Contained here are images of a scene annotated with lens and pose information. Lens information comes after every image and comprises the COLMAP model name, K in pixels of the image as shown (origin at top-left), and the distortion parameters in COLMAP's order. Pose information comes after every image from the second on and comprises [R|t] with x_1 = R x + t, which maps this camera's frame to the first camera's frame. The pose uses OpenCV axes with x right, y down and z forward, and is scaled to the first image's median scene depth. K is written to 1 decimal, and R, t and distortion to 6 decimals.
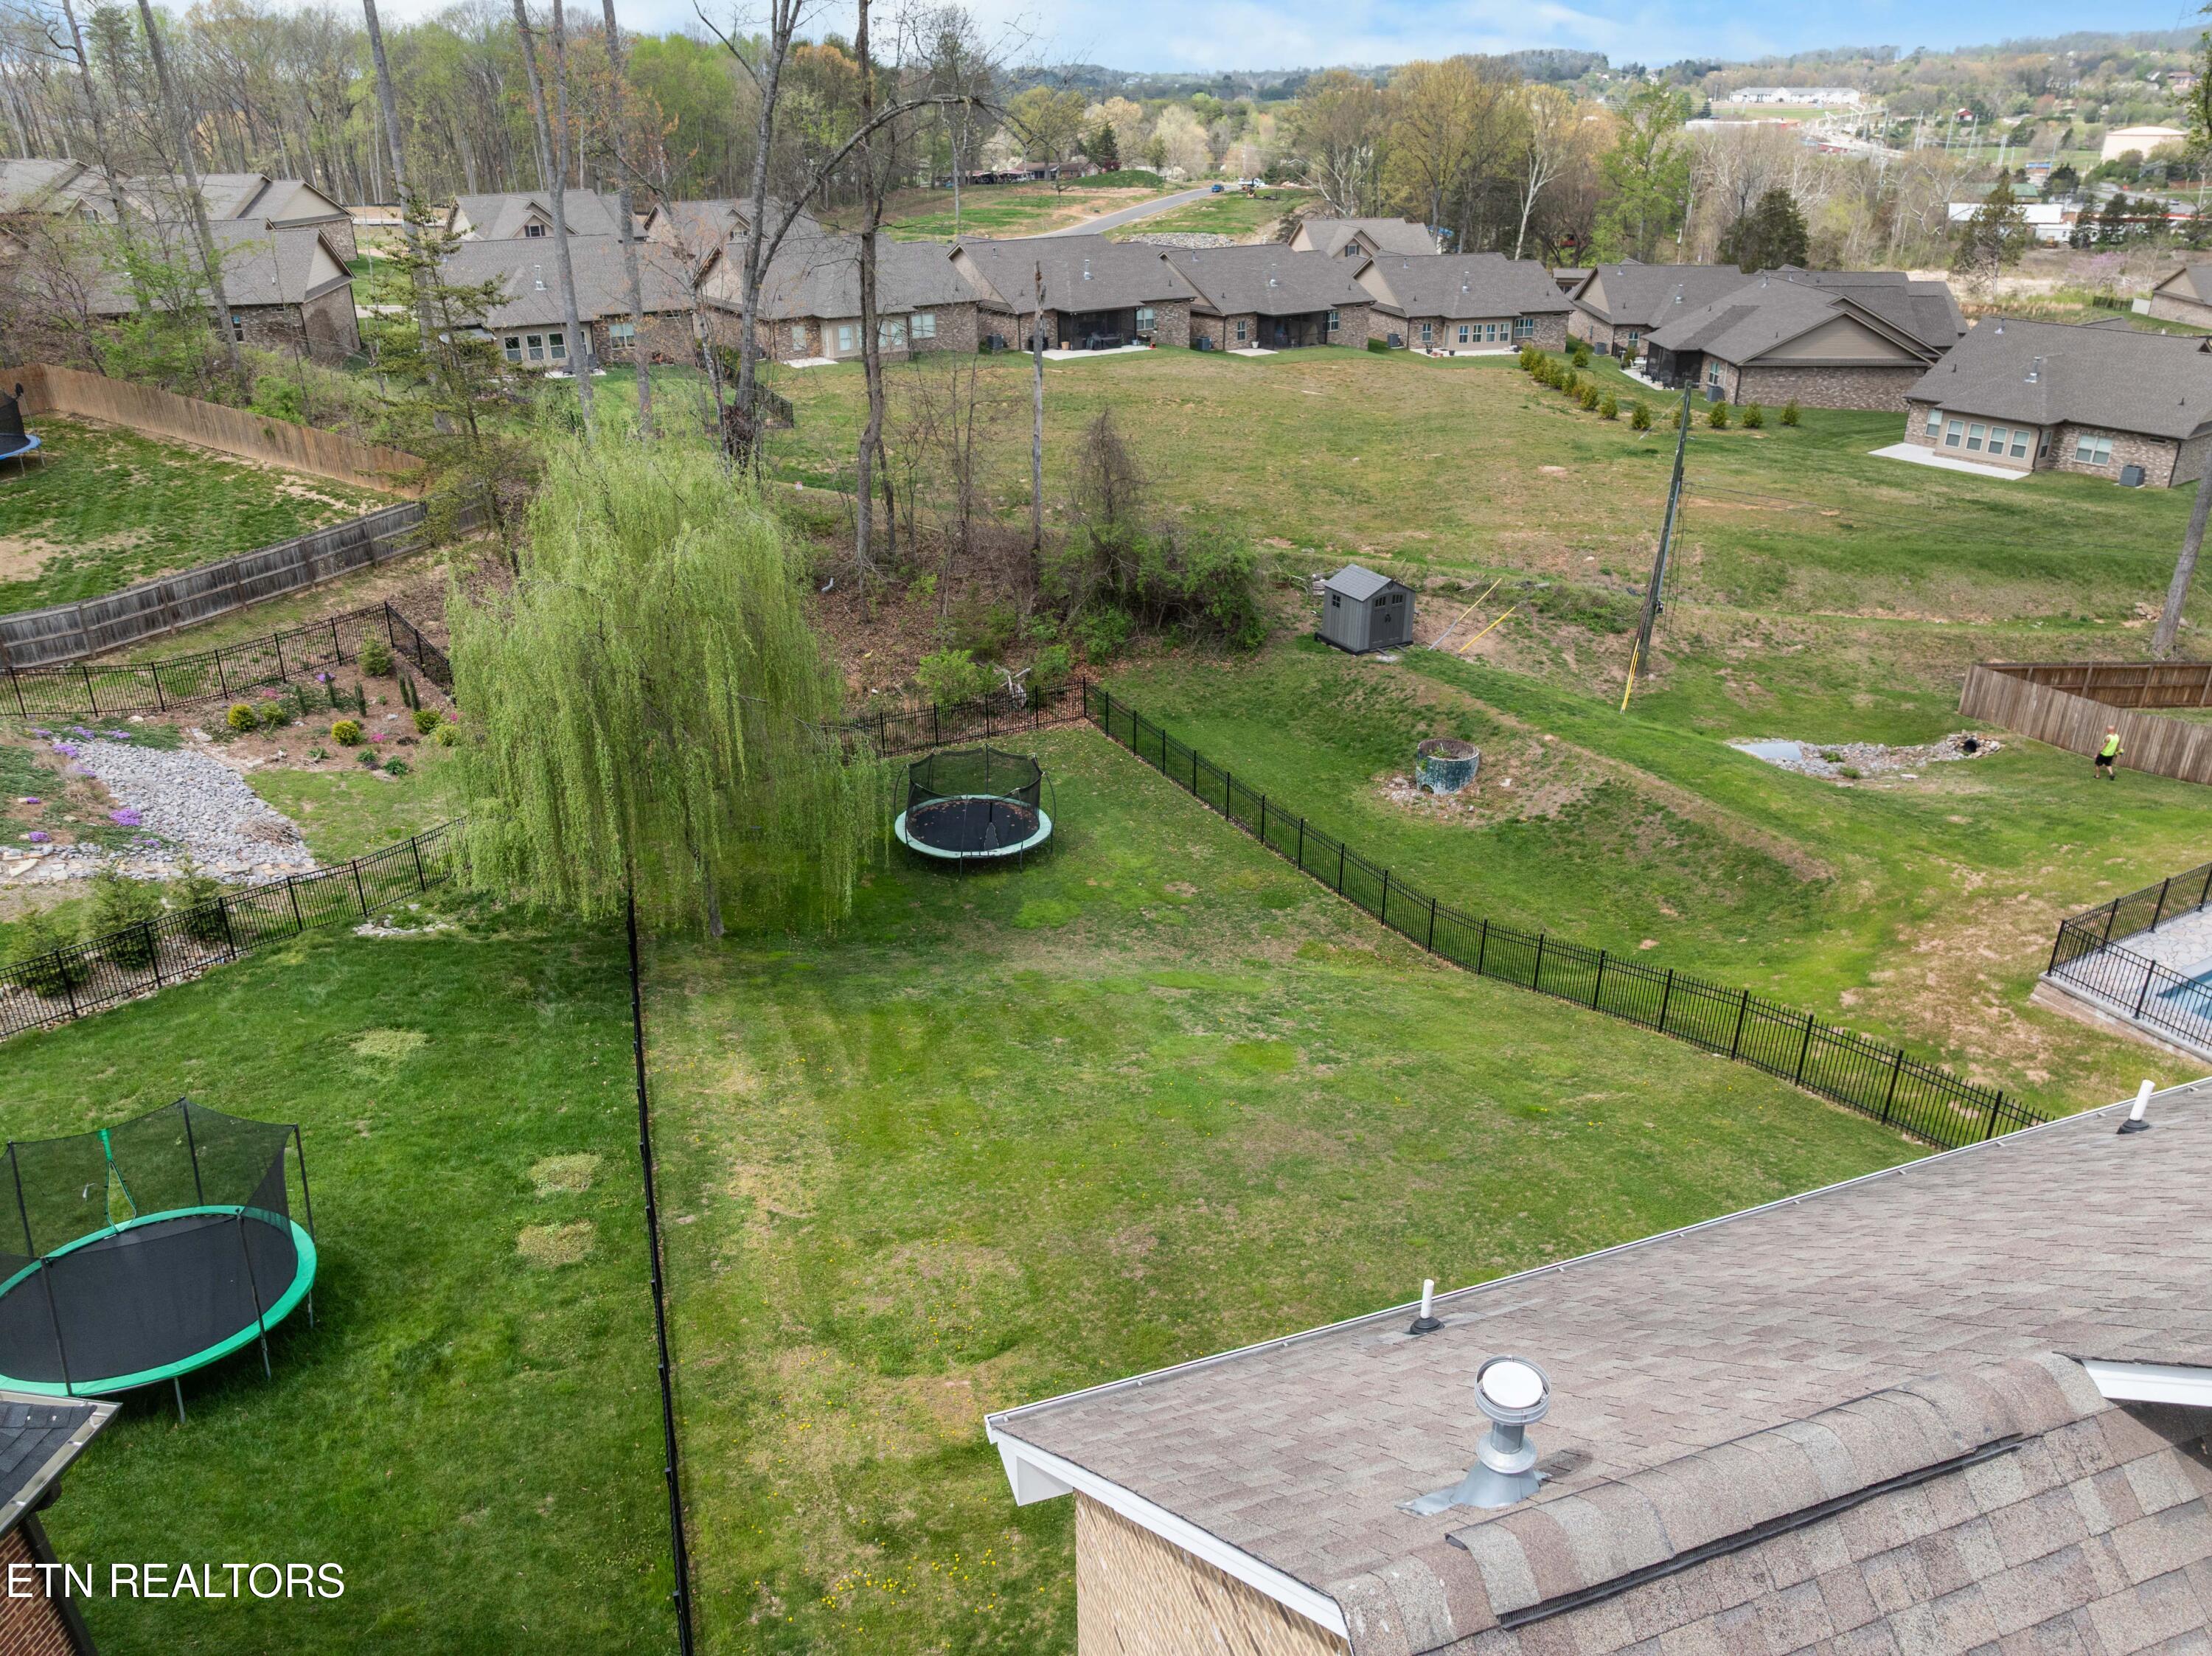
lens RADIAL K [[1607.0, 0, 1116.2], [0, 1607.0, 779.7], [0, 0, 1]] dist [-0.029857, 0.001125]
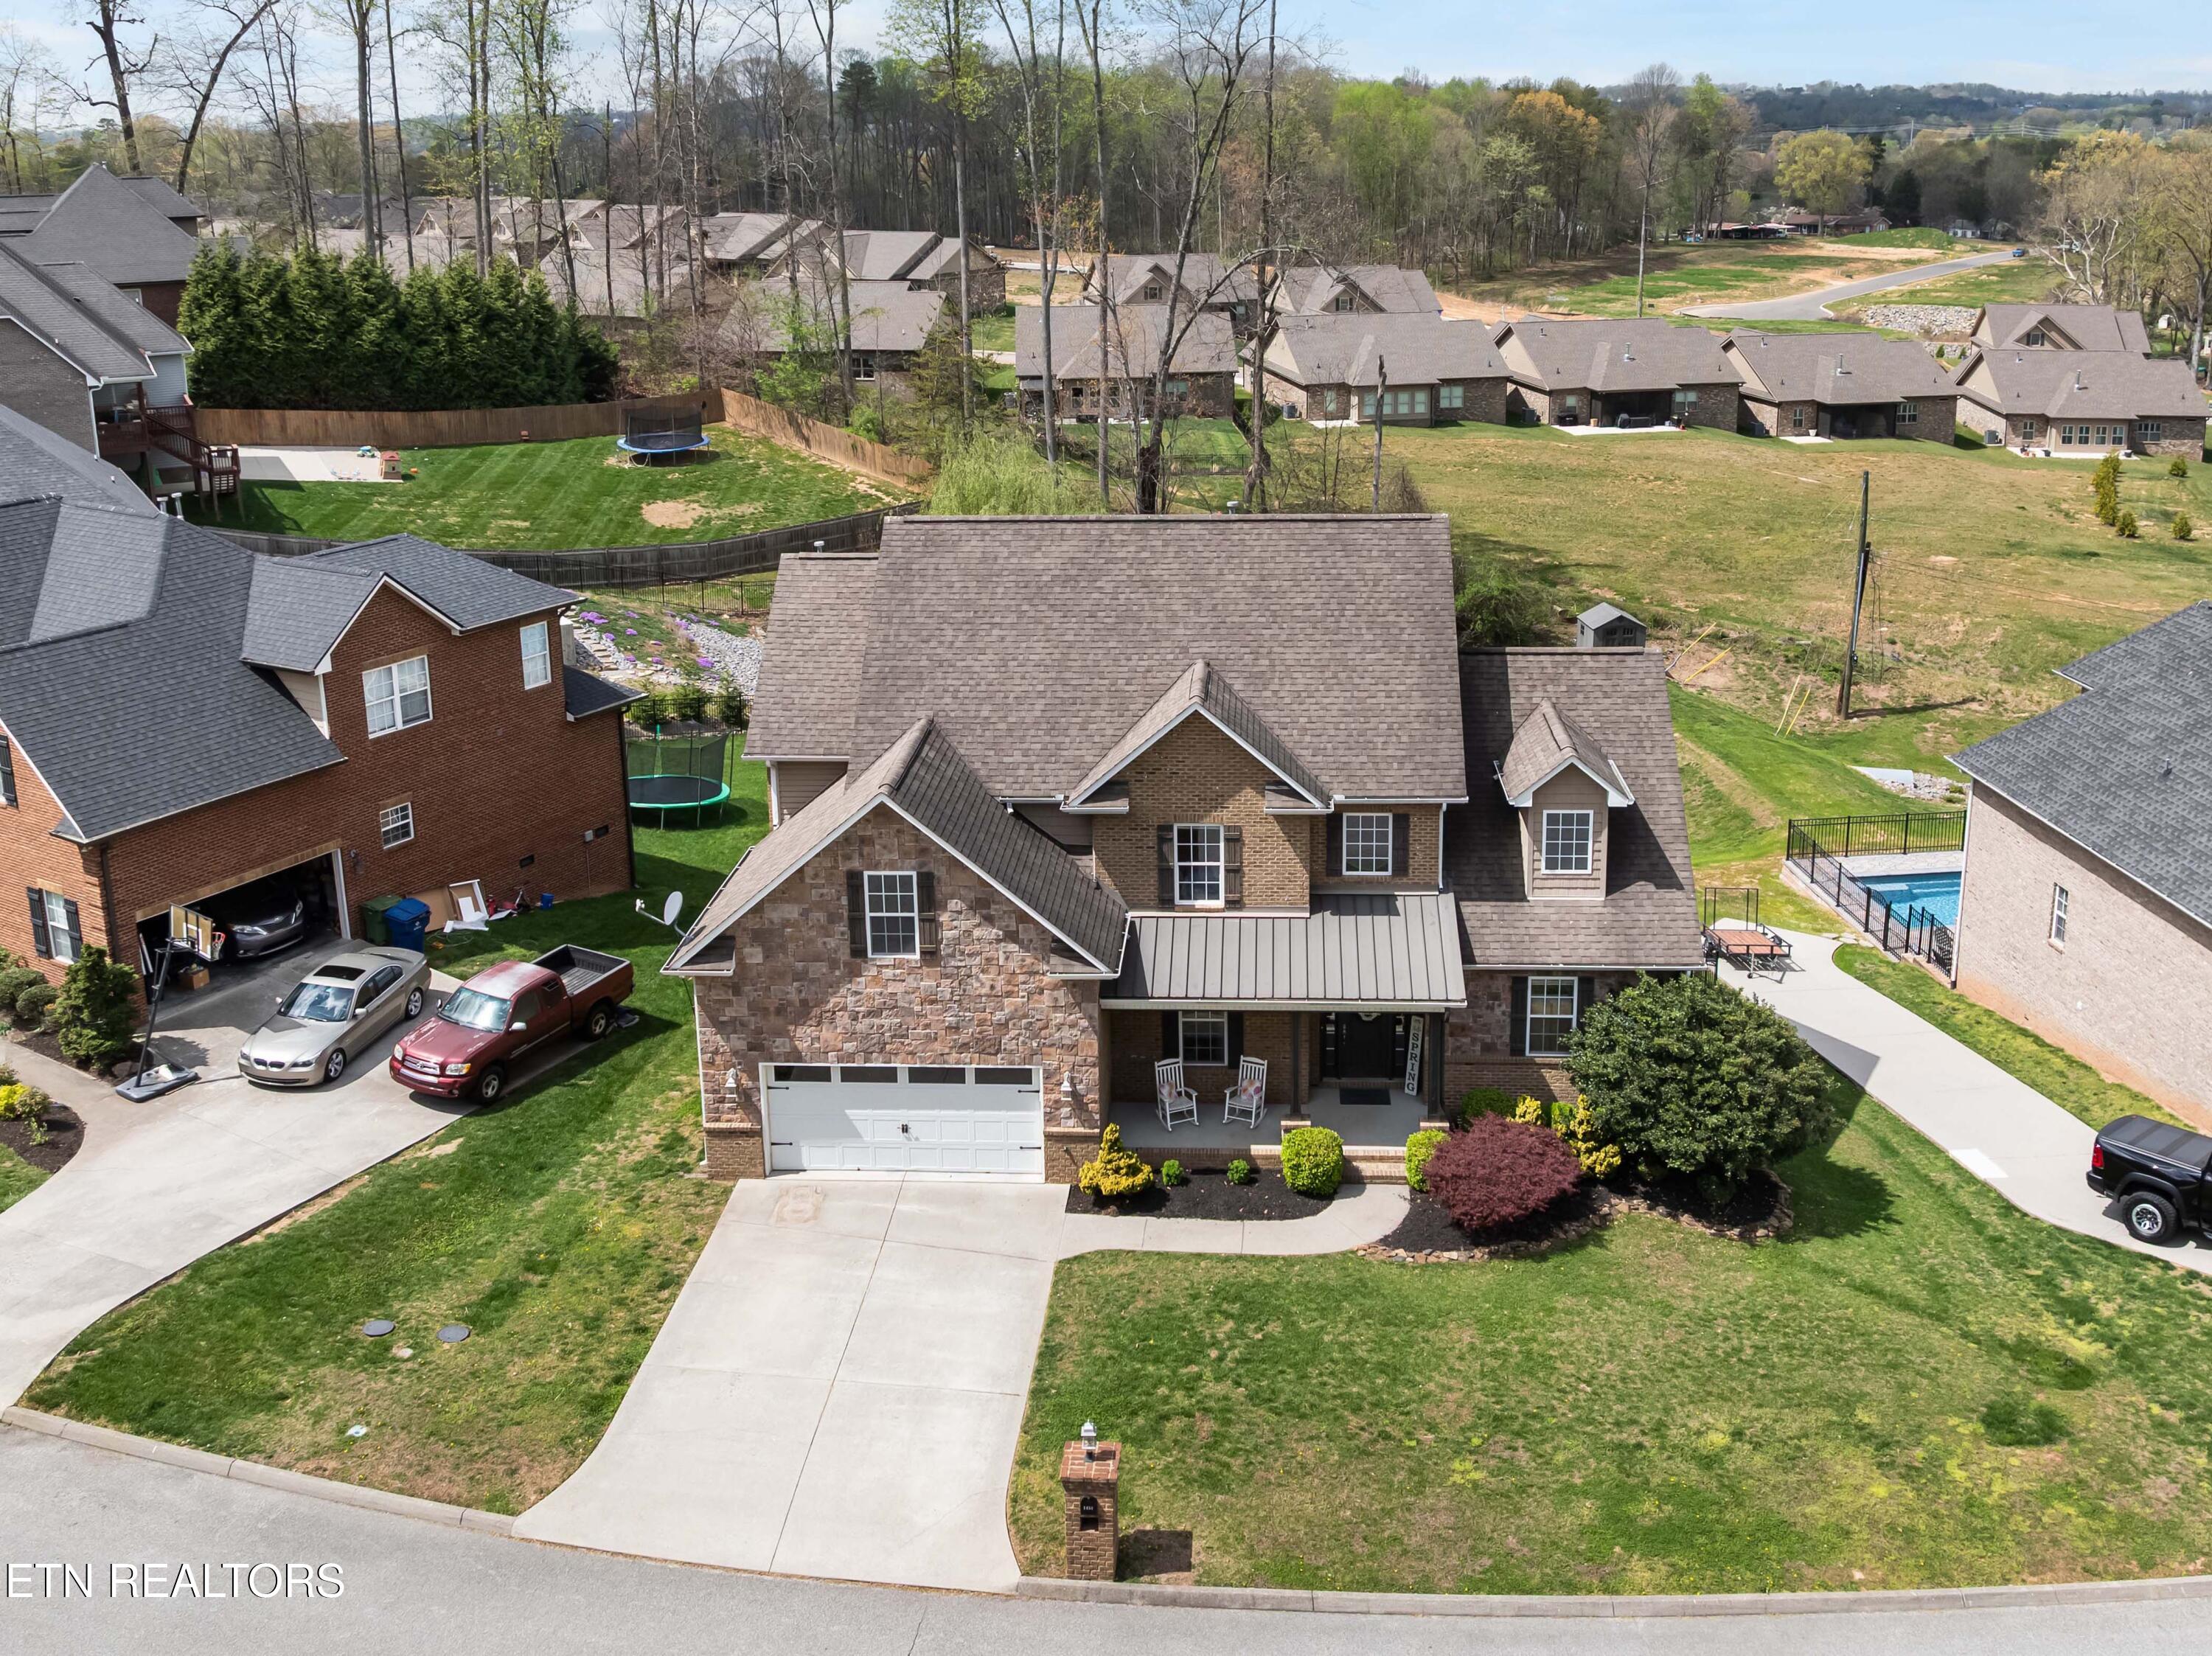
lens RADIAL K [[2082.6, 0, 1181.1], [0, 2082.6, 542.2], [0, 0, 1]] dist [-0.011750, -0.017846]
pose [[0.926843, 0.076009, -0.367674, 0.471667], [-0.148034, 0.973941, -0.171826, 0.154861], [0.345033, 0.213685, 0.913943, -0.629774]]
